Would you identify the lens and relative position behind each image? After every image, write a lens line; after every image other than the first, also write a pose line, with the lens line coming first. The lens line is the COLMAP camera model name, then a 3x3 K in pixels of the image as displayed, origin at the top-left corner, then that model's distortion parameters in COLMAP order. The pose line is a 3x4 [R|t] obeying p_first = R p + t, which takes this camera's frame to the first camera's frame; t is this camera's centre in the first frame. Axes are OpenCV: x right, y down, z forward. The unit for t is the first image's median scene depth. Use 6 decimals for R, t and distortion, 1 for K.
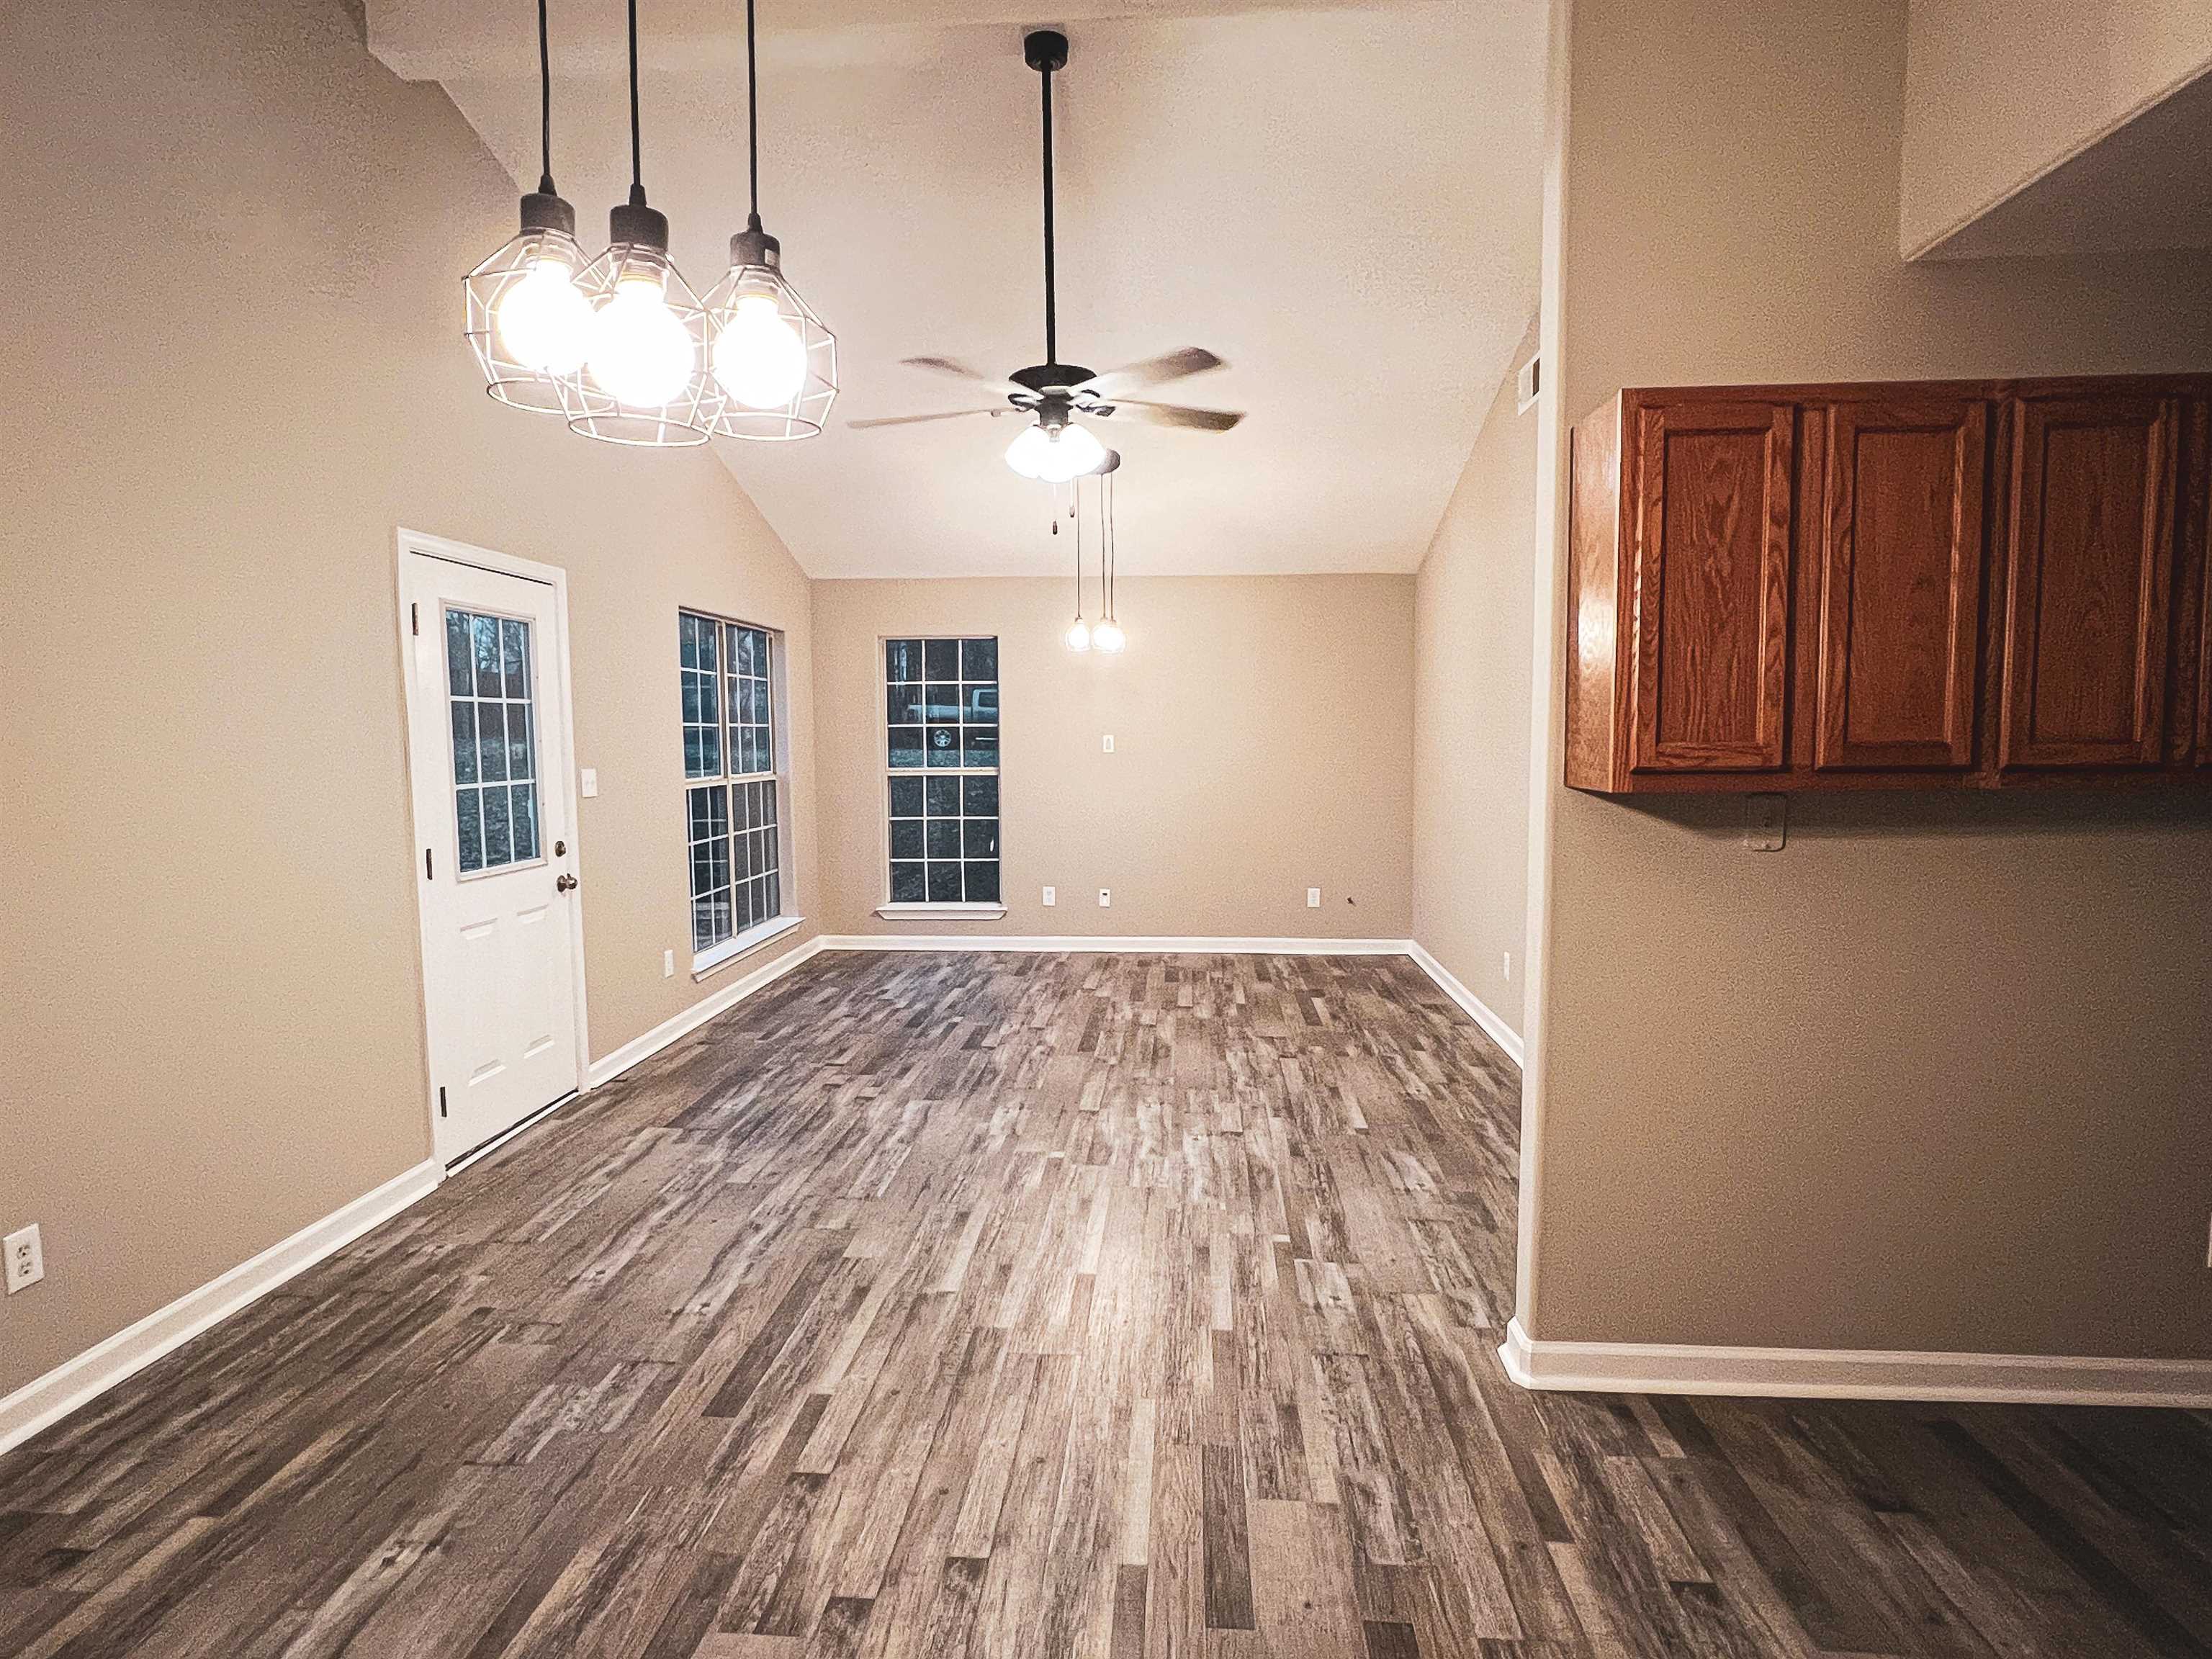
lens RADIAL K [[1209.5, 0, 1095.6], [0, 1209.5, 828.2], [0, 0, 1]] dist [-0.003773, 0.000462]
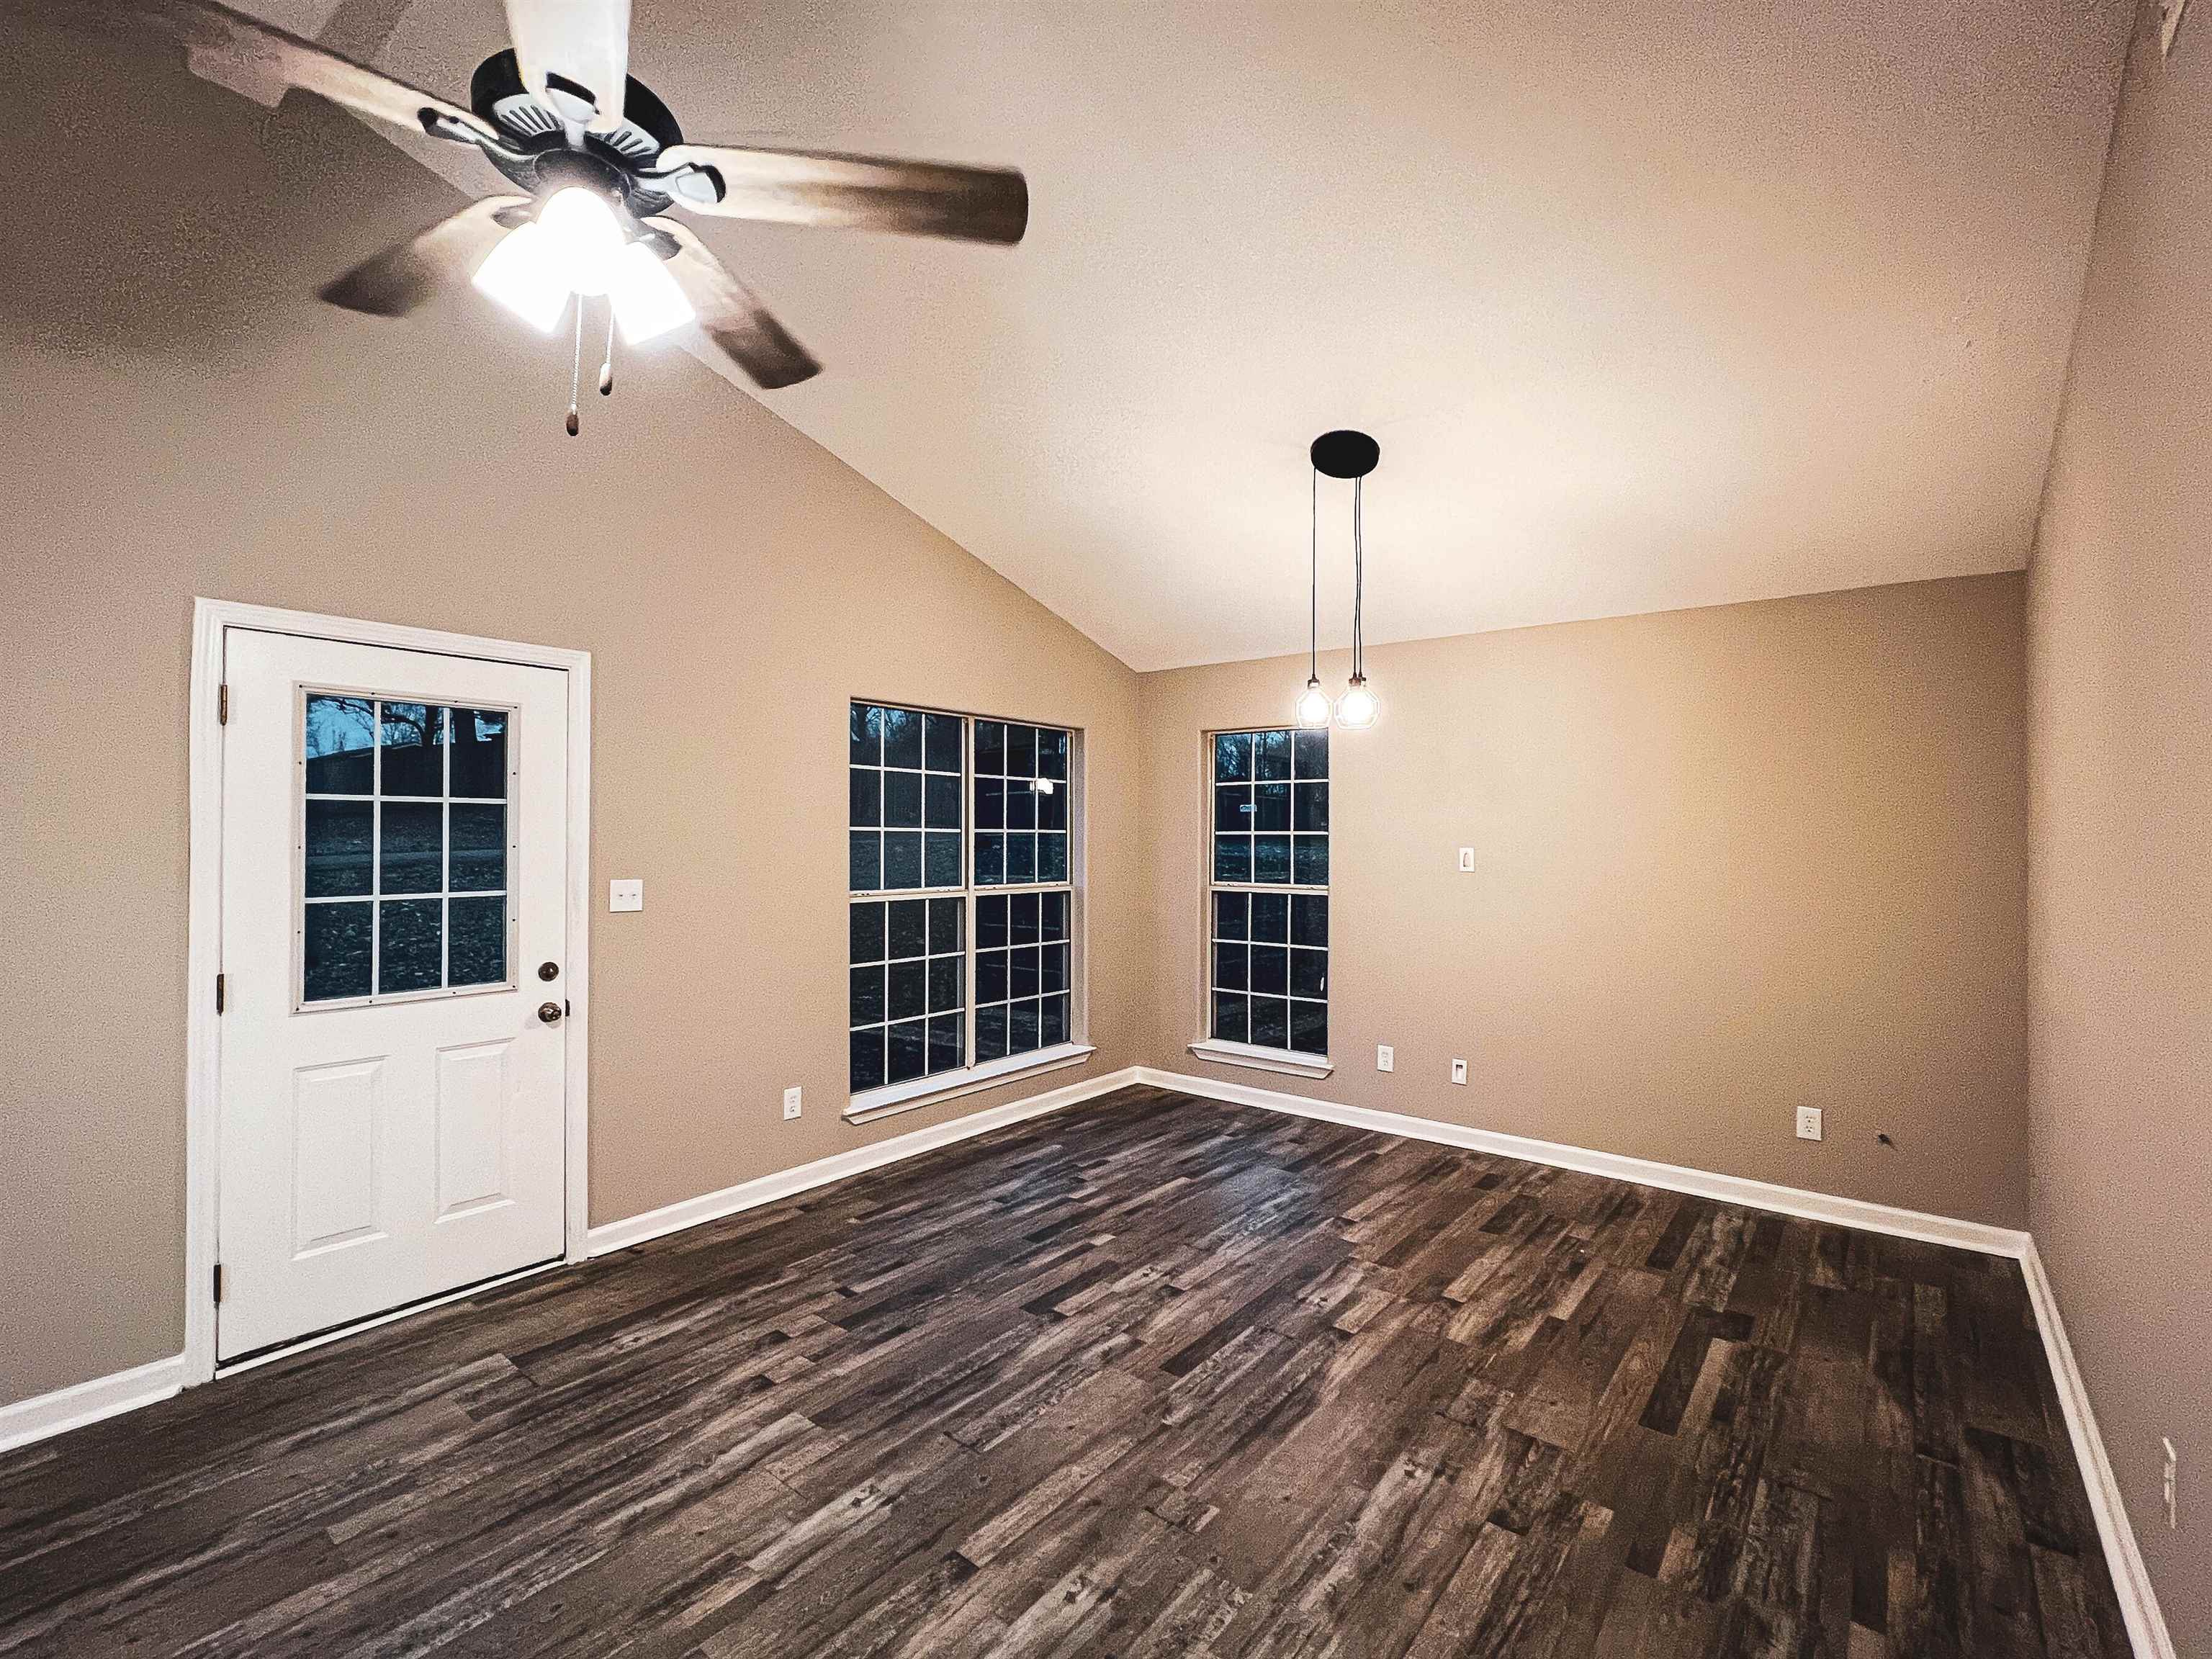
lens RADIAL K [[989.4, 0, 1100.9], [0, 989.4, 830.3], [0, 0, 1]] dist [-0.002455, 0.000489]
pose [[0.823132, 0.006587, -0.567812, 0.299739], [-0.055194, 0.996126, -0.068456, -0.061116], [0.565161, 0.087688, 0.820307, 0.680143]]
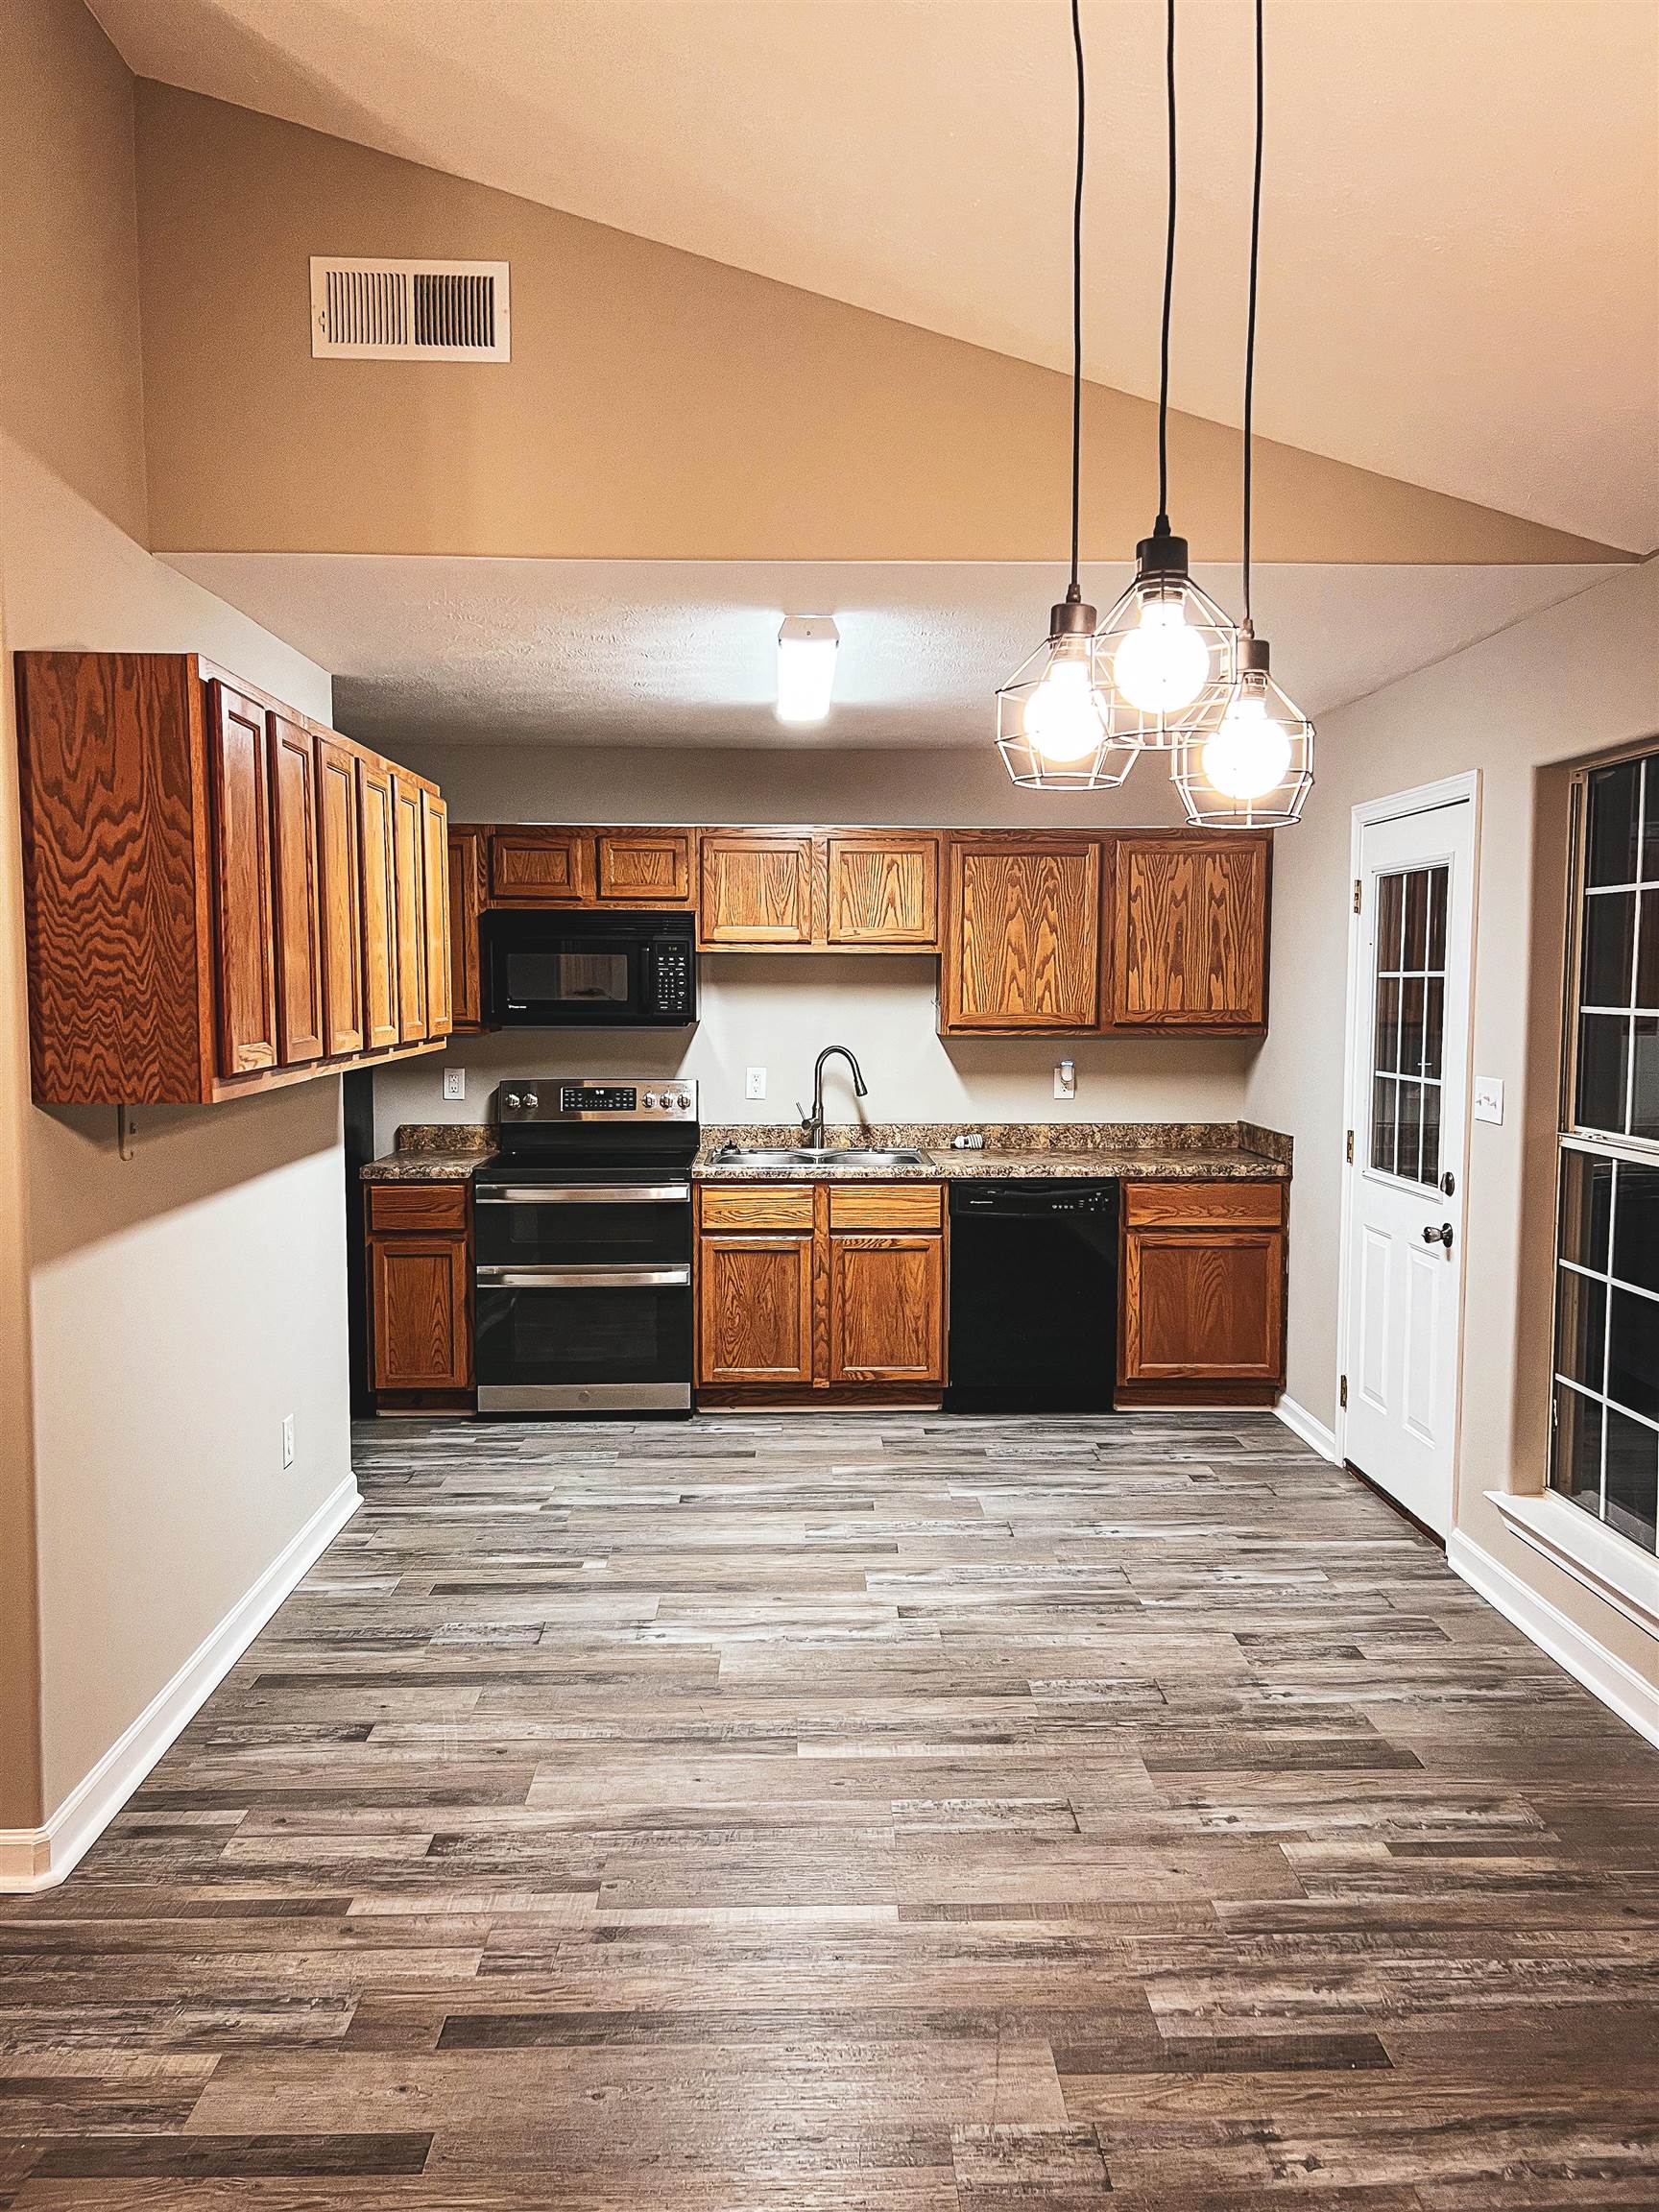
lens RADIAL K [[1662.2, 0, 827.0], [0, 1662.2, 1104.4], [0, 0, 1]] dist [0.052978, -0.052988]
pose [[-0.101764, -0.067040, 0.992547, -0.442565], [0.080325, 0.993915, 0.075368, -0.044331], [-0.991560, 0.087396, -0.095760, 0.349210]]
